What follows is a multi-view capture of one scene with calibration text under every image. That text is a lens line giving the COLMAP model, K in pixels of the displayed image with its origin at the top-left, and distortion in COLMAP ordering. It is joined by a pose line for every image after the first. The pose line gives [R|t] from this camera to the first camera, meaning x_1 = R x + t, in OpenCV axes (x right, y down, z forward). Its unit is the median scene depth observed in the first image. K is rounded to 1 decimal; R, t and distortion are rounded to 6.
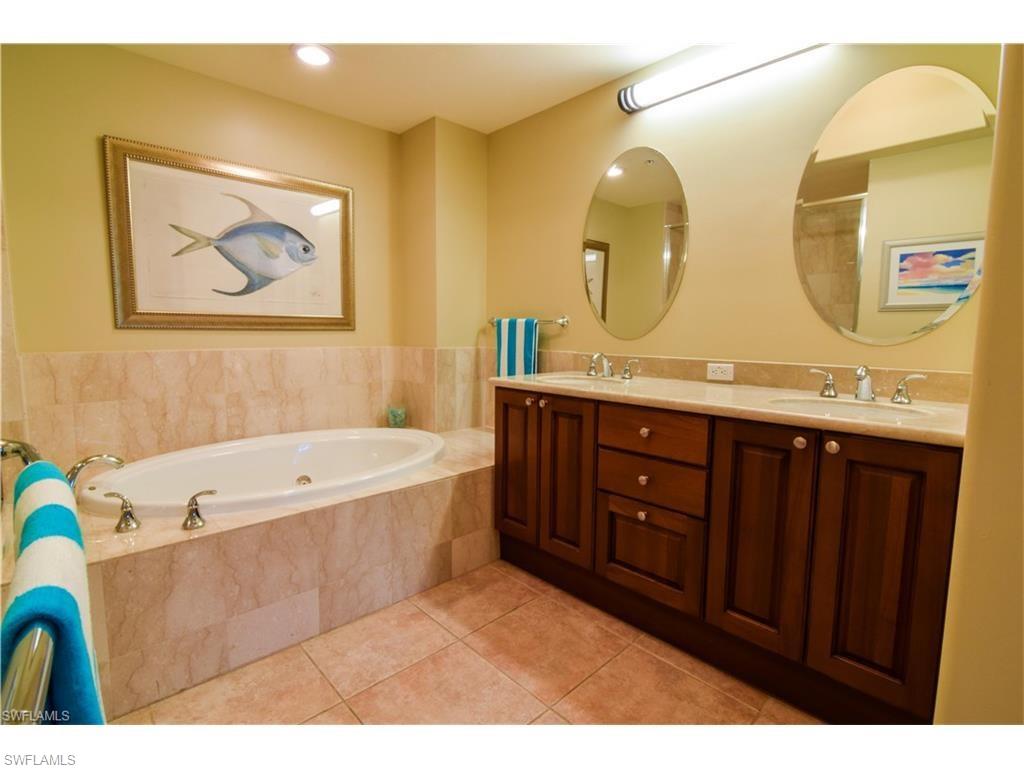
lens RADIAL K [[491.6, 0, 513.8], [0, 491.6, 377.6], [0, 0, 1]] dist [0.000469, -0.000065]
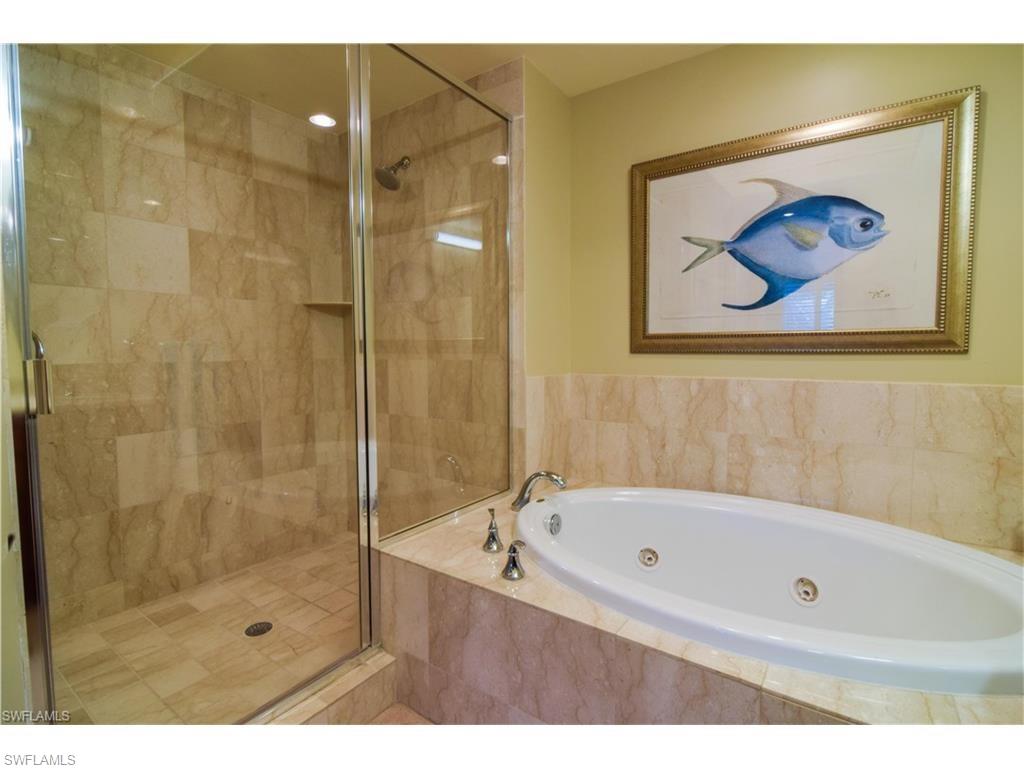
lens RADIAL K [[491.6, 0, 513.8], [0, 491.6, 377.6], [0, 0, 1]] dist [0.000469, -0.000065]
pose [[0.187170, 0.042865, -0.981392, 0.127605], [-0.091726, 0.995445, 0.025985, -0.047454], [0.978036, 0.085156, 0.190249, 0.513074]]
